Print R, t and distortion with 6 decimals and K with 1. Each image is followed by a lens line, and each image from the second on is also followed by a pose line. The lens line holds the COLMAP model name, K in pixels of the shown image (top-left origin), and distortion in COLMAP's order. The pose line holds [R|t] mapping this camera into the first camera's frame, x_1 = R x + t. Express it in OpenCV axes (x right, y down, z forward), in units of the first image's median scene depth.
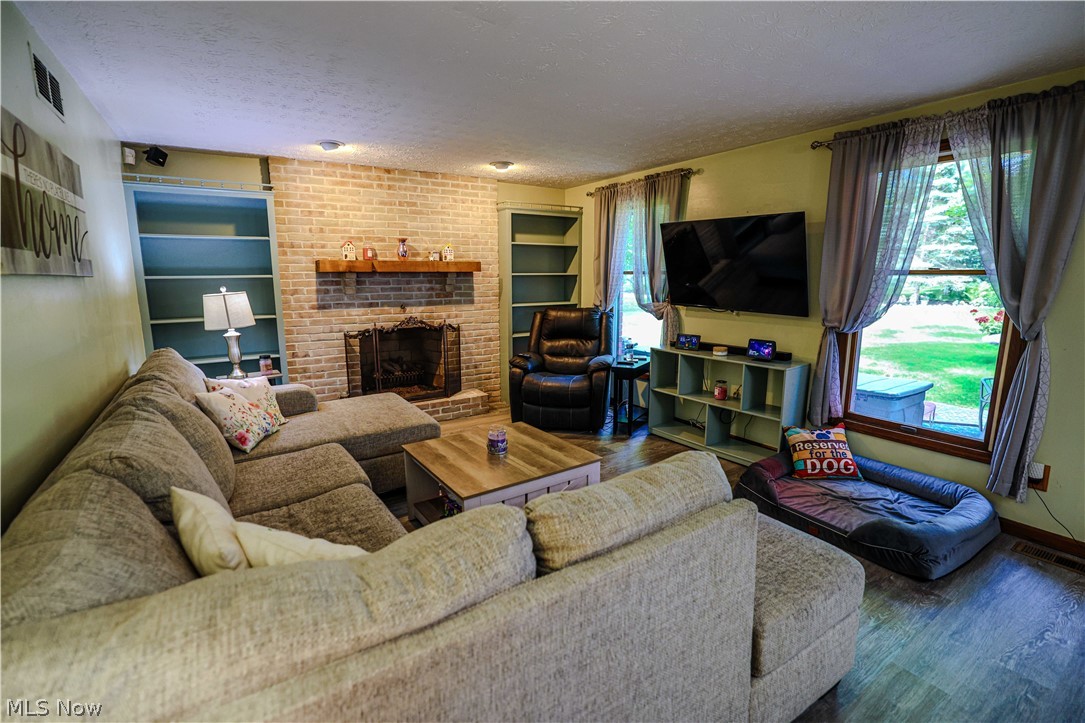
lens RADIAL K [[490.2, 0, 539.8], [0, 490.2, 359.0], [0, 0, 1]] dist [-0.034388, 0.007064]
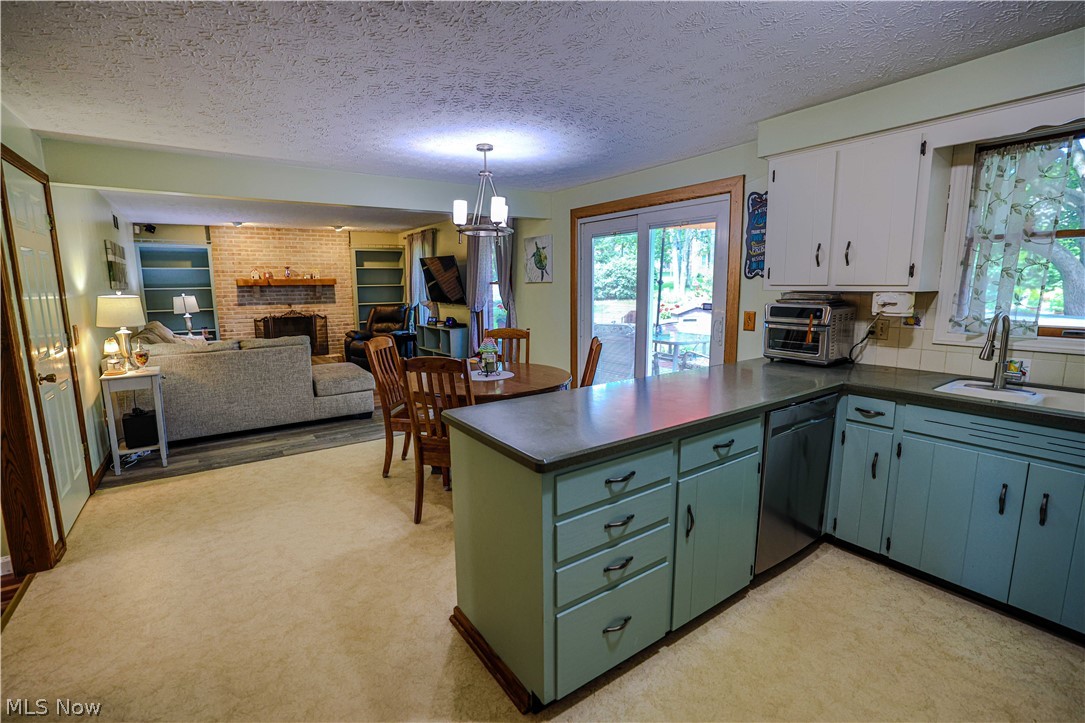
lens RADIAL K [[490.2, 0, 540.0], [0, 490.2, 359.6], [0, 0, 1]] dist [-0.034388, 0.007064]
pose [[0.999630, -0.009492, 0.025486, 0.612781], [0.009985, 0.999764, -0.019272, 0.142380], [-0.025297, 0.019520, 0.999489, -0.822048]]
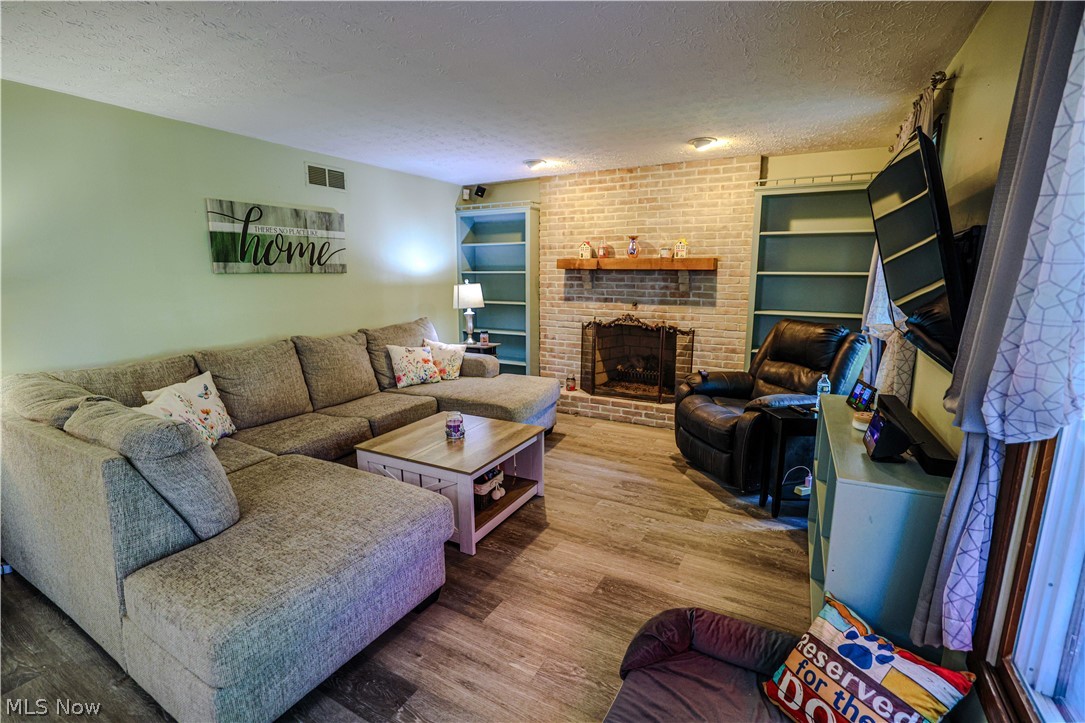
lens RADIAL K [[490.2, 0, 542.1], [0, 490.2, 356.6], [0, 0, 1]] dist [-0.034388, 0.007064]
pose [[0.473699, 0.156255, -0.866714, 0.549555], [-0.151936, 0.983878, 0.094338, -0.070169], [0.867482, 0.086998, 0.489803, 0.370864]]
